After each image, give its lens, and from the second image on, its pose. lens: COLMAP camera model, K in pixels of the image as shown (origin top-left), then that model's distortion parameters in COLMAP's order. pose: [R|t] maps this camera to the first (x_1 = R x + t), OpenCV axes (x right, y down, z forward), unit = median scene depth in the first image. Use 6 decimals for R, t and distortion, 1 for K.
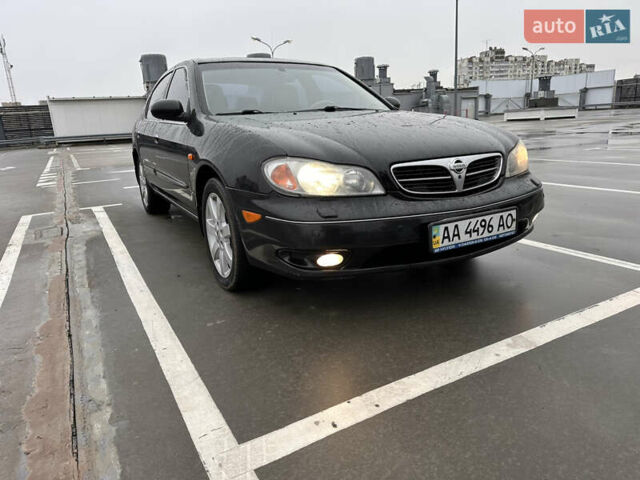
lens RADIAL K [[439.4, 0, 318.8], [0, 439.4, 245.0], [0, 0, 1]] dist [0.084803, -0.091884]
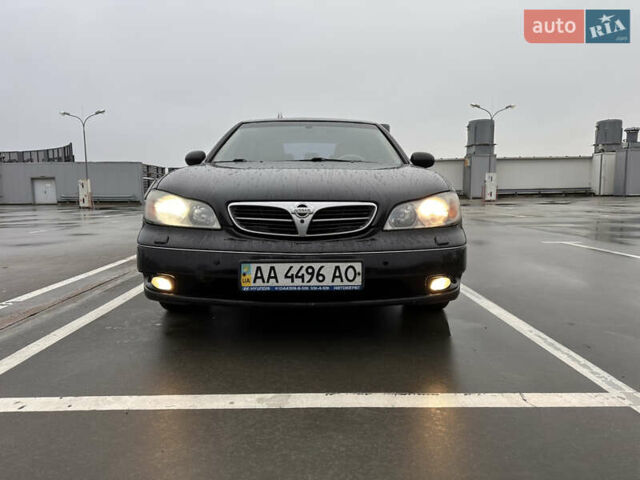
lens RADIAL K [[440.4, 0, 320.0], [0, 440.4, 240.0], [0, 0, 1]] dist [0.083127, -0.096210]
pose [[0.876797, 0.096312, -0.471118, 0.830773], [-0.164839, 0.980574, -0.106319, -0.016321], [0.451726, 0.170879, 0.875639, 0.176904]]
